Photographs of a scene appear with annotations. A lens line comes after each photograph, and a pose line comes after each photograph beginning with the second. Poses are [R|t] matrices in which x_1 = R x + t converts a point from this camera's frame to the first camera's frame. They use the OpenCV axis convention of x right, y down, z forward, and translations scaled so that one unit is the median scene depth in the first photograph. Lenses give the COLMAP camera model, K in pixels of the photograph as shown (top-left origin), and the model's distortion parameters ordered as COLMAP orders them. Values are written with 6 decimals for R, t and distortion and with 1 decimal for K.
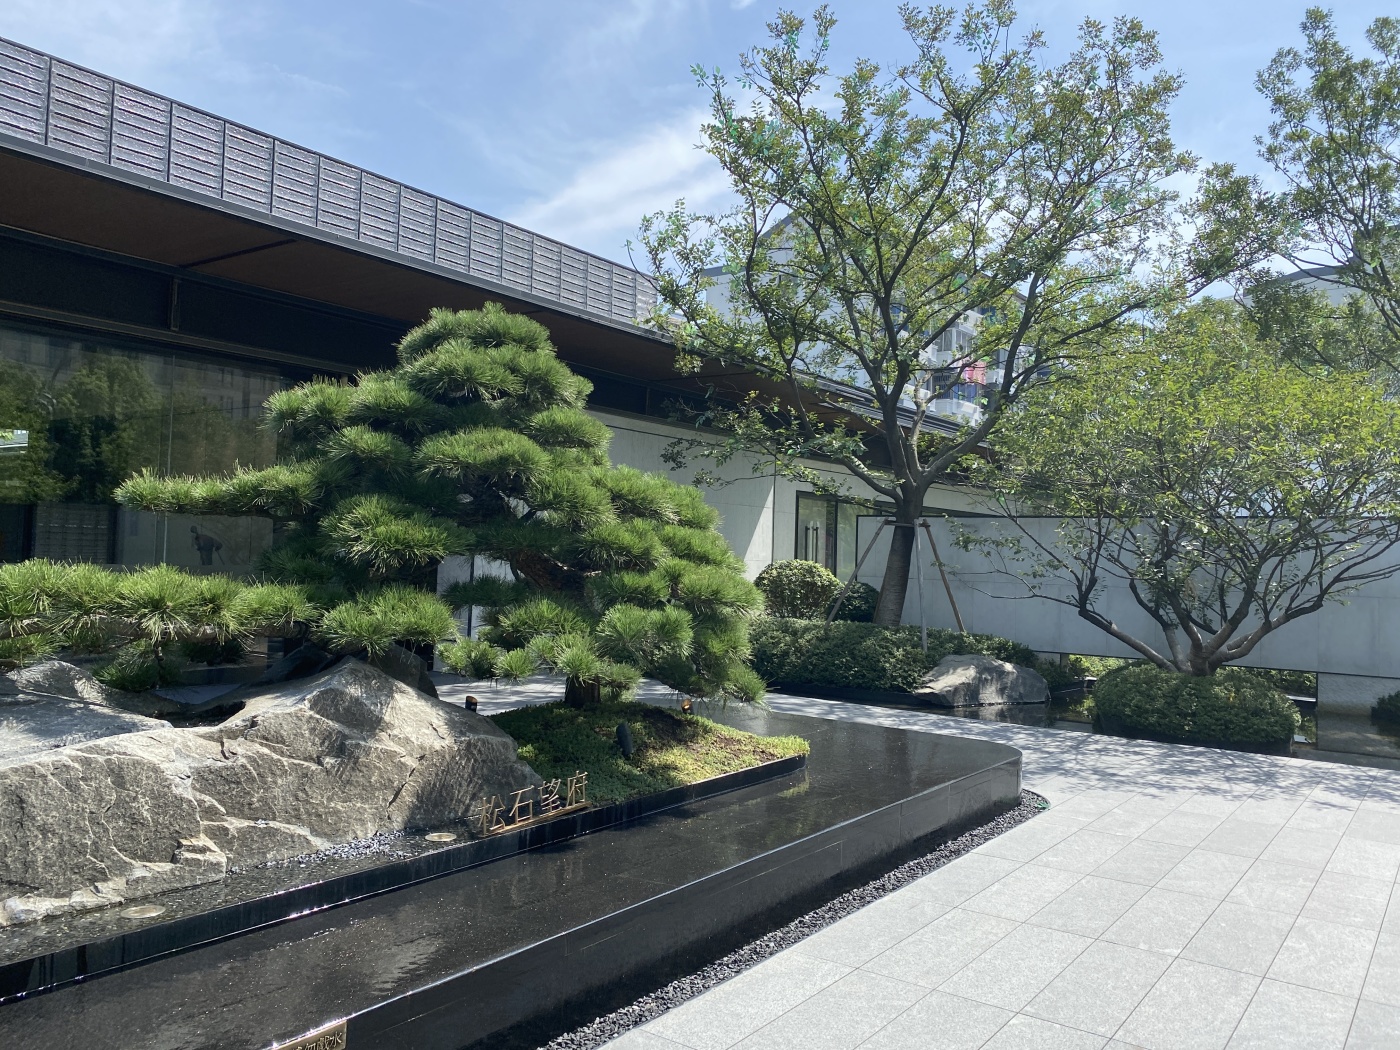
lens RADIAL K [[1058.9, 0, 697.7], [0, 1058.9, 521.6], [0, 0, 1]] dist [0.002214, 0.000040]
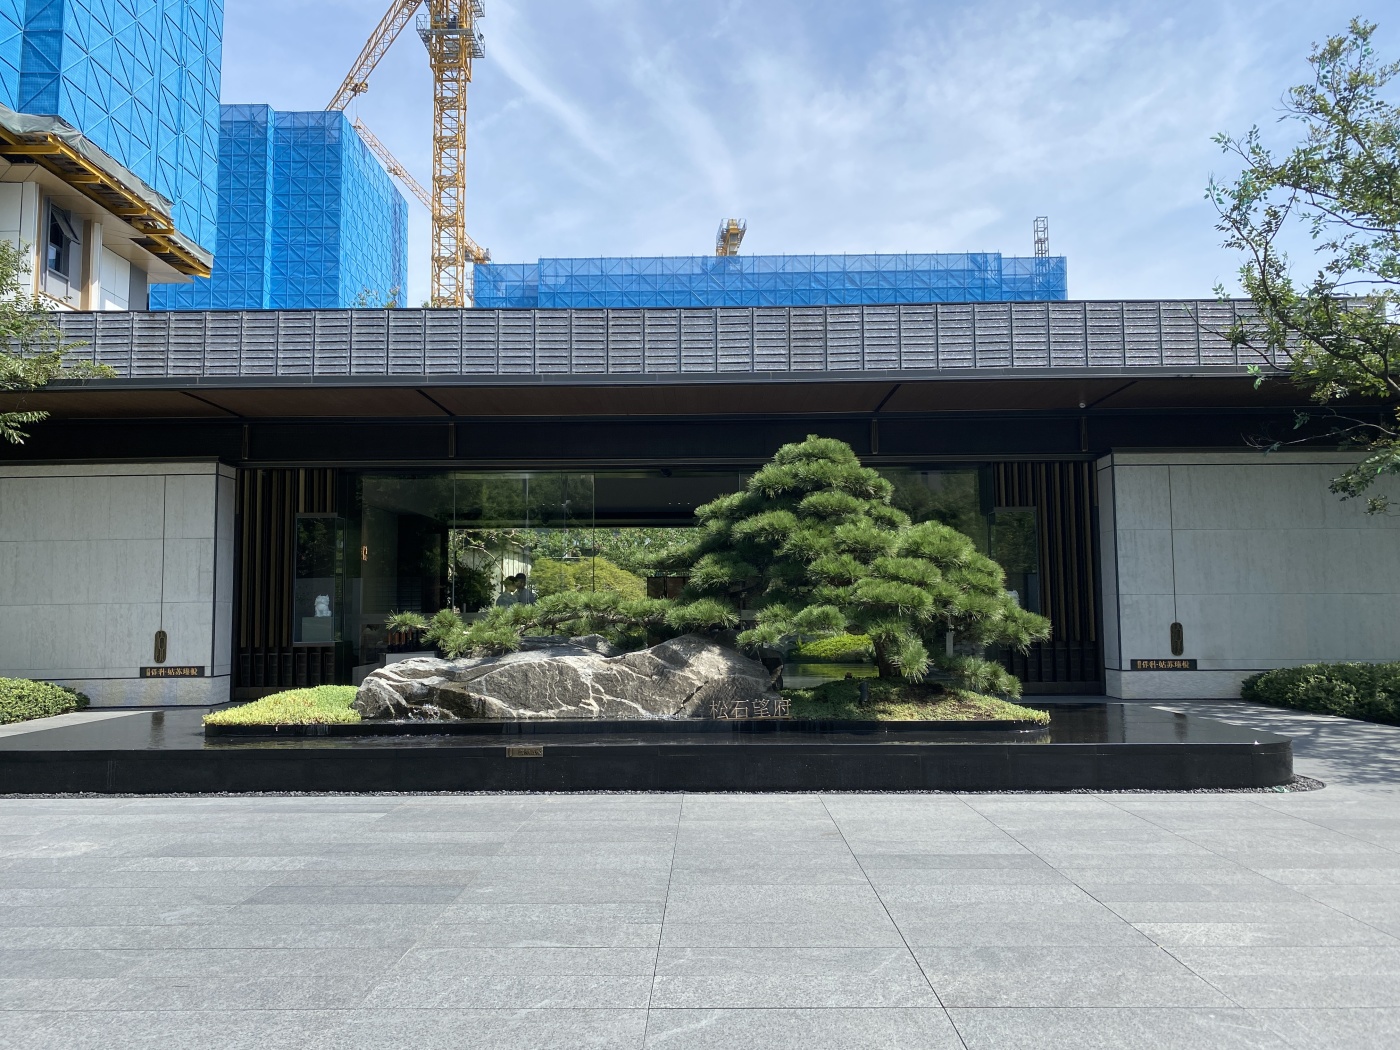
lens RADIAL K [[1058.9, 0, 700.2], [0, 1058.9, 526.4], [0, 0, 1]] dist [0.002214, 0.000040]
pose [[0.598752, -0.098544, -0.794849, 1.559275], [0.049527, 0.995058, -0.086058, 0.118124], [0.799402, 0.012160, 0.600674, -0.242761]]
